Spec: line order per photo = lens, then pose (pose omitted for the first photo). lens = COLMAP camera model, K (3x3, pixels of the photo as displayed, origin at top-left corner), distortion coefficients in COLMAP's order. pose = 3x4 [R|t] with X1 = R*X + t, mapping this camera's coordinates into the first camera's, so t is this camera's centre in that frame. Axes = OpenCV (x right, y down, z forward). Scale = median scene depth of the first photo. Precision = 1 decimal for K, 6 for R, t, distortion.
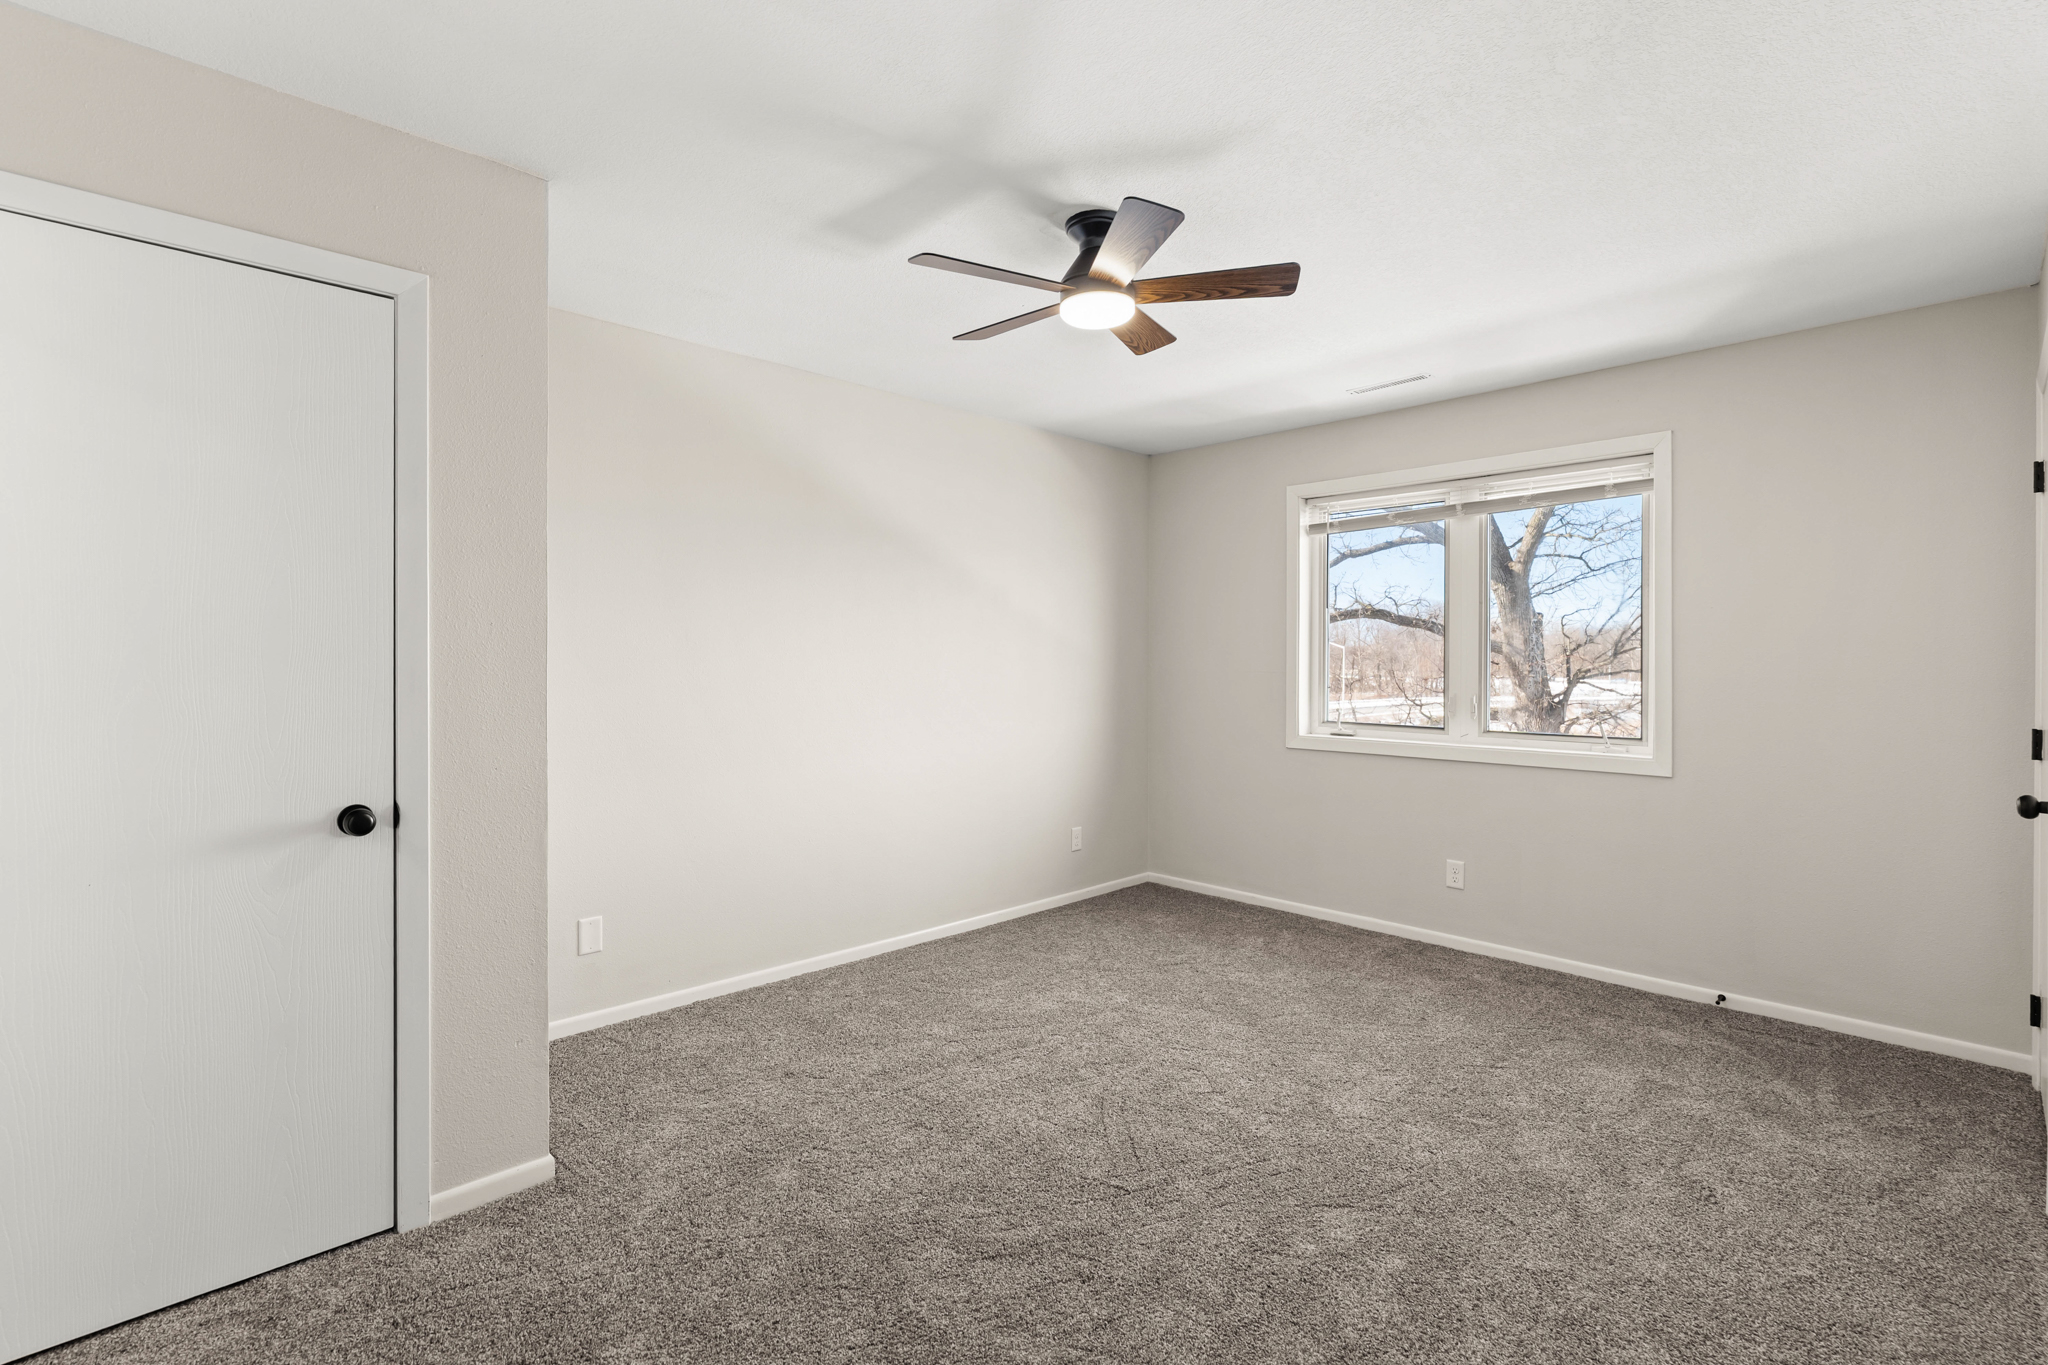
lens RADIAL K [[953.7, 0, 1023.9], [0, 953.7, 658.4], [0, 0, 1]] dist [0.000129, 0.000409]
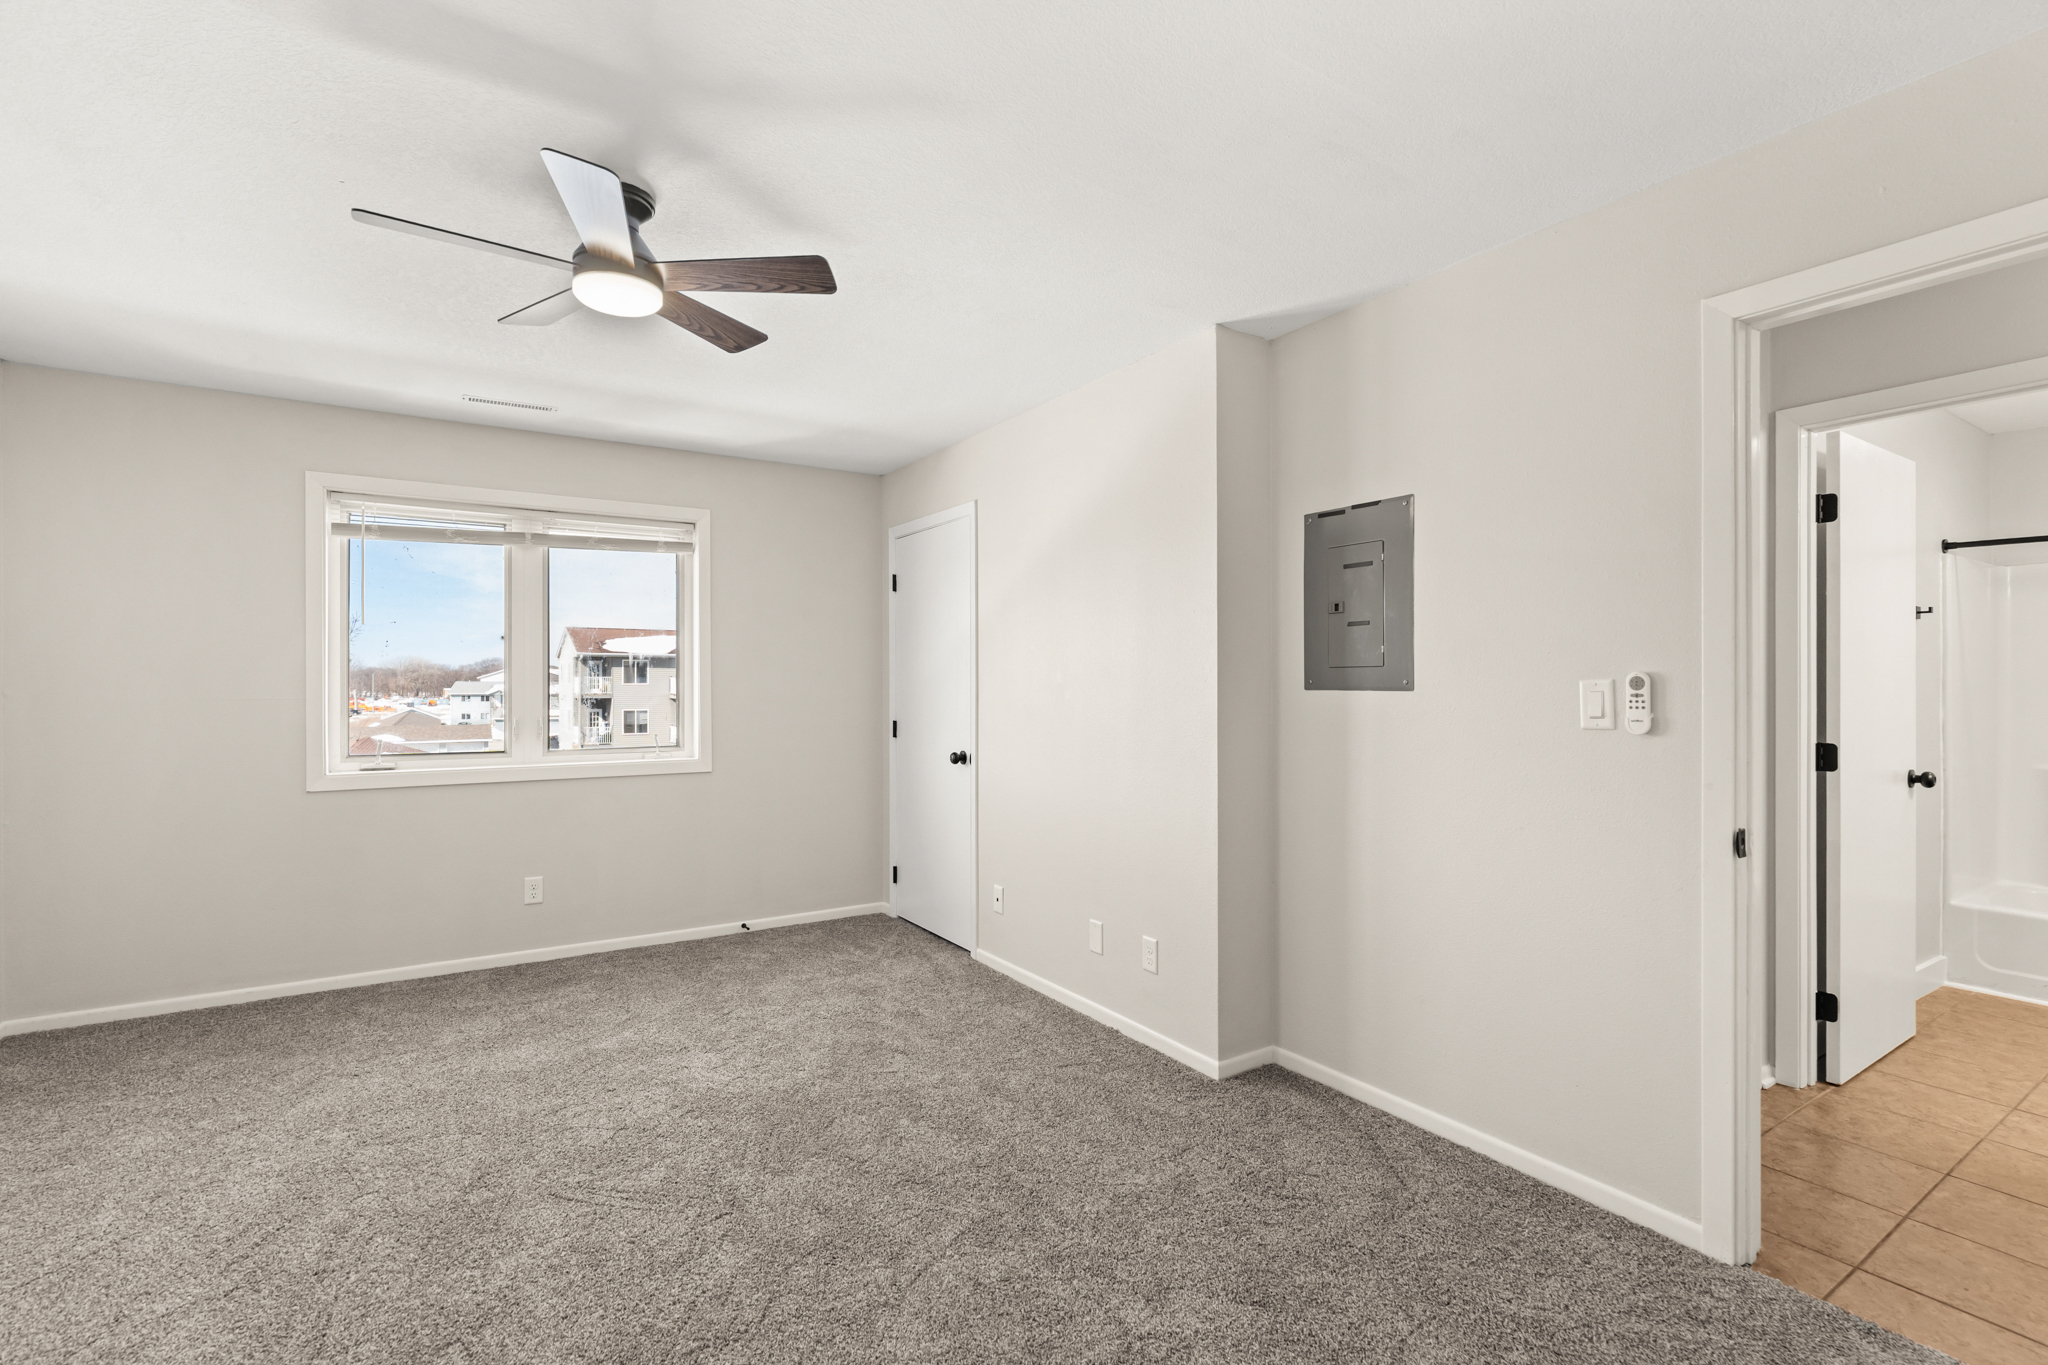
lens RADIAL K [[922.2, 0, 1031.9], [0, 922.2, 684.2], [0, 0, 1]] dist [0.000402, 0.000215]
pose [[0.193328, -0.002213, 0.981132, -0.474145], [0.001308, 0.999997, 0.001997, 0.000775], [-0.981133, 0.000897, 0.193331, 0.303915]]
